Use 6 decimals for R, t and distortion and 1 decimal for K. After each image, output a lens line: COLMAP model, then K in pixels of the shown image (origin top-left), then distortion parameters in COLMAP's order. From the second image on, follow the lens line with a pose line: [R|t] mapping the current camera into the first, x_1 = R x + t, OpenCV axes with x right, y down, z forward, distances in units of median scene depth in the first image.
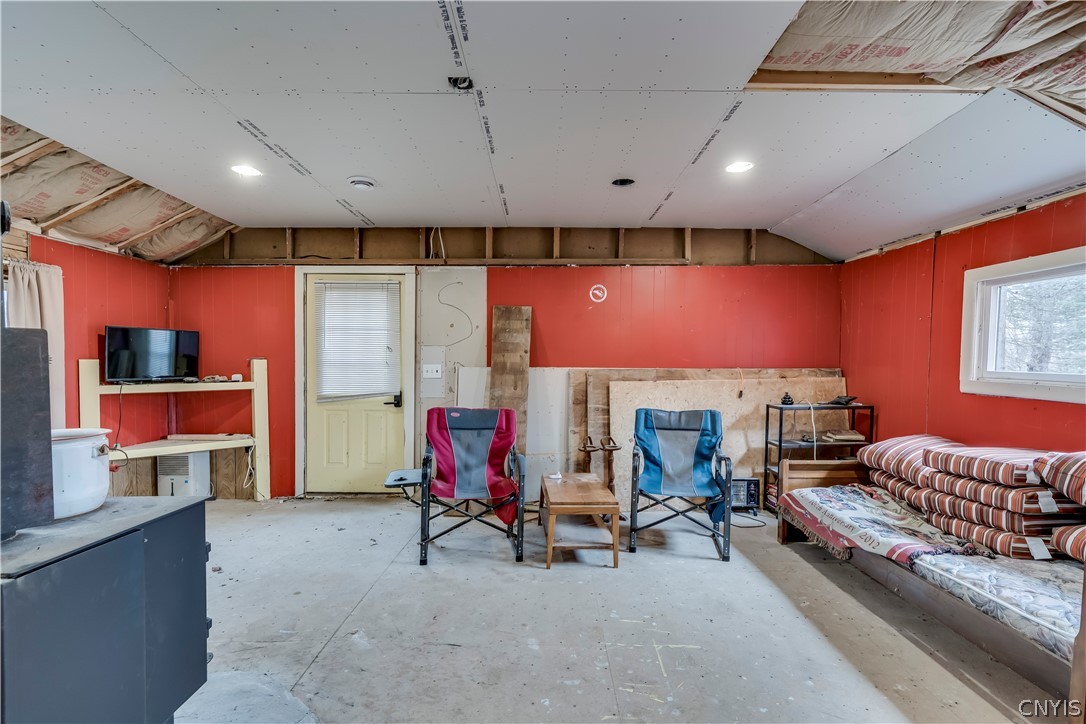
lens RADIAL K [[493.4, 0, 544.7], [0, 493.4, 372.7], [0, 0, 1]] dist [-0.005289, 0.000107]
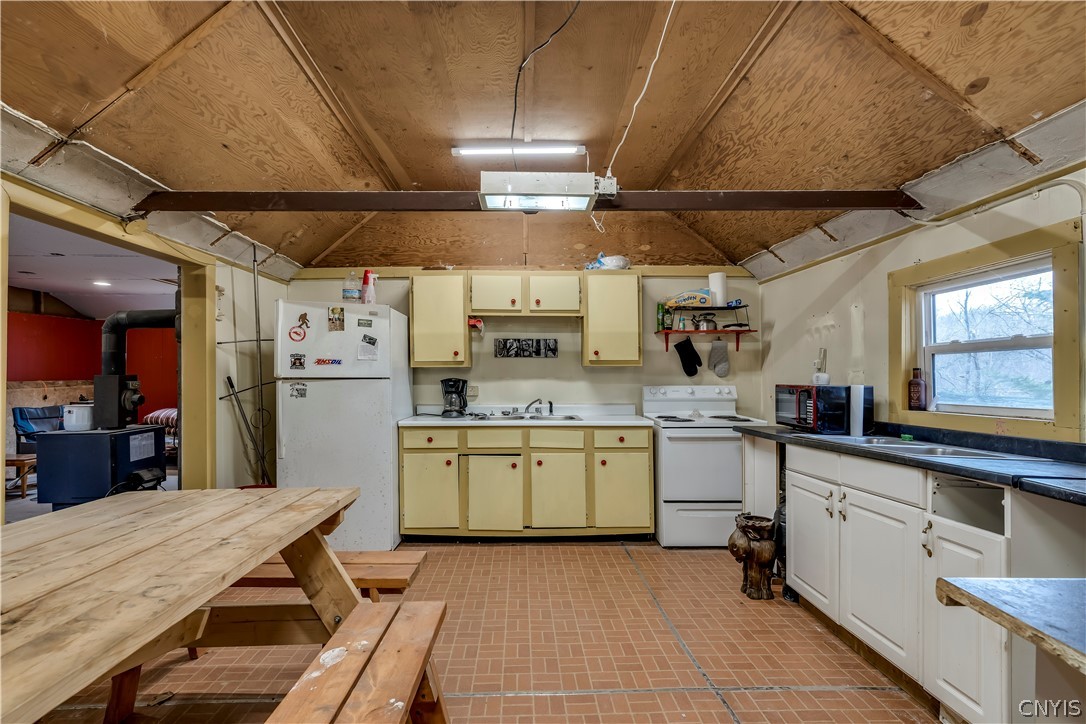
lens RADIAL K [[491.1, 0, 534.5], [0, 491.1, 373.4], [0, 0, 1]] dist [-0.004246, 0.000003]
pose [[-0.023197, -0.000416, 0.999731, -1.204278], [0.016689, 0.999860, 0.000804, -0.008269], [-0.999592, 0.016703, -0.023187, -0.538864]]
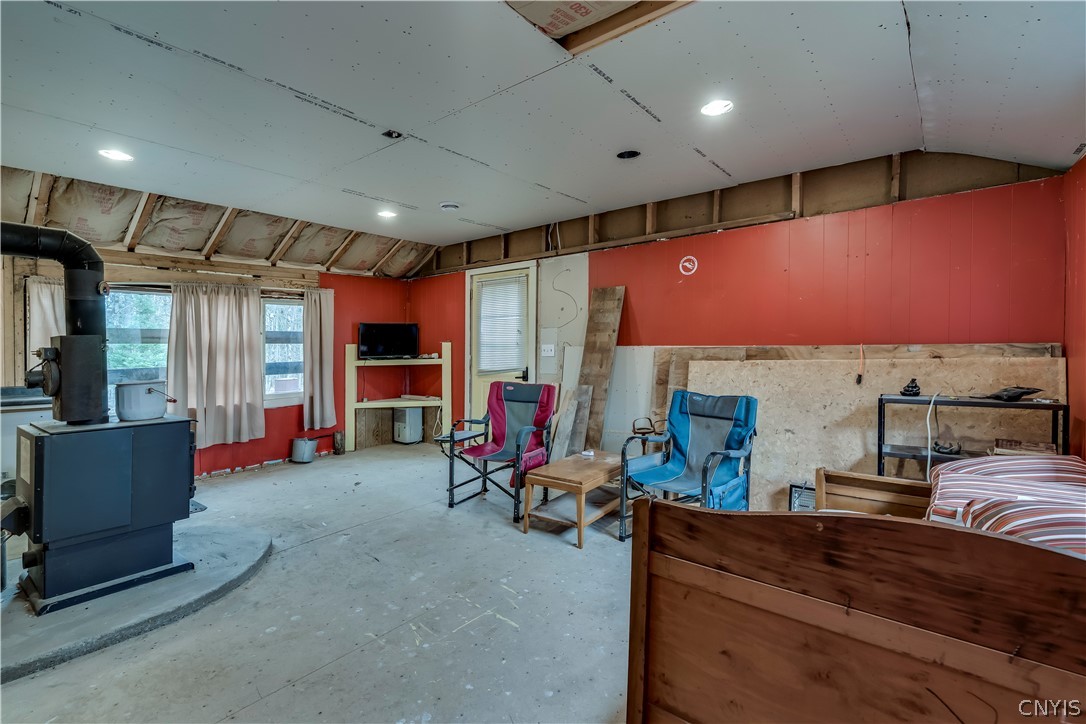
lens RADIAL K [[491.7, 0, 543.4], [0, 491.7, 334.9], [0, 0, 1]] dist [-0.003859, -0.000017]
pose [[0.779231, -0.024327, -0.626264, 0.485137], [0.004009, 0.999419, -0.033833, -0.000318], [0.626724, 0.023853, 0.778877, 0.117688]]
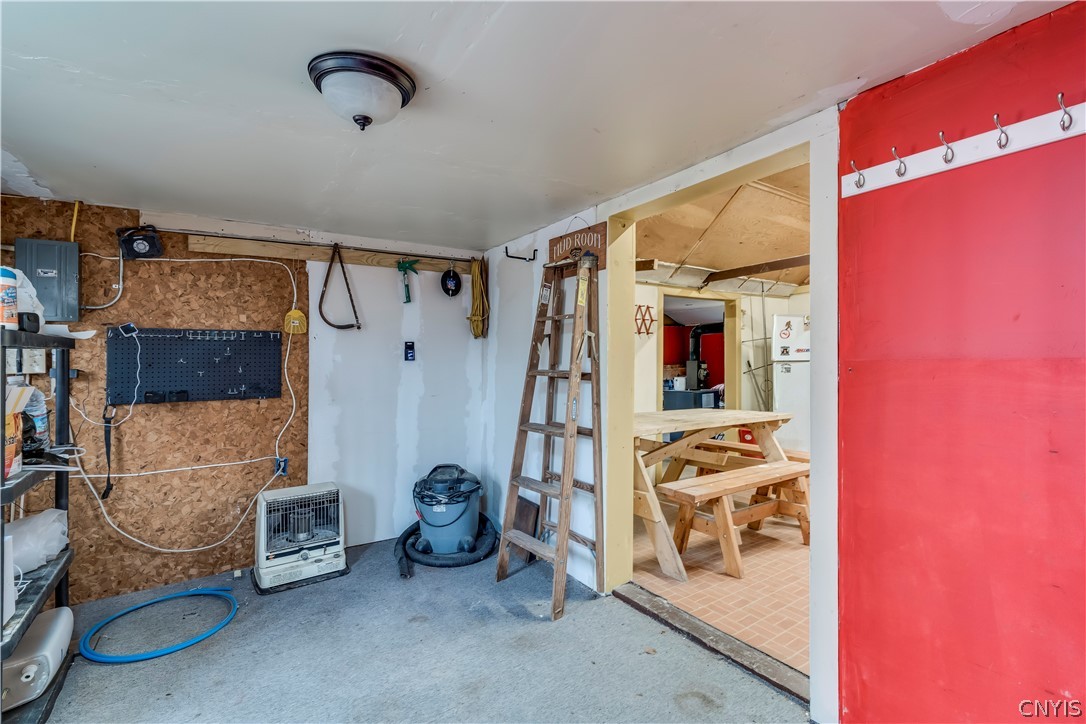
lens RADIAL K [[491.1, 0, 534.5], [0, 491.1, 373.4], [0, 0, 1]] dist [-0.004246, 0.000003]
pose [[0.841328, -0.020089, 0.540151, -1.639229], [0.019962, 0.999782, 0.006091, 0.004467], [-0.540156, 0.005659, 0.841546, -0.888187]]
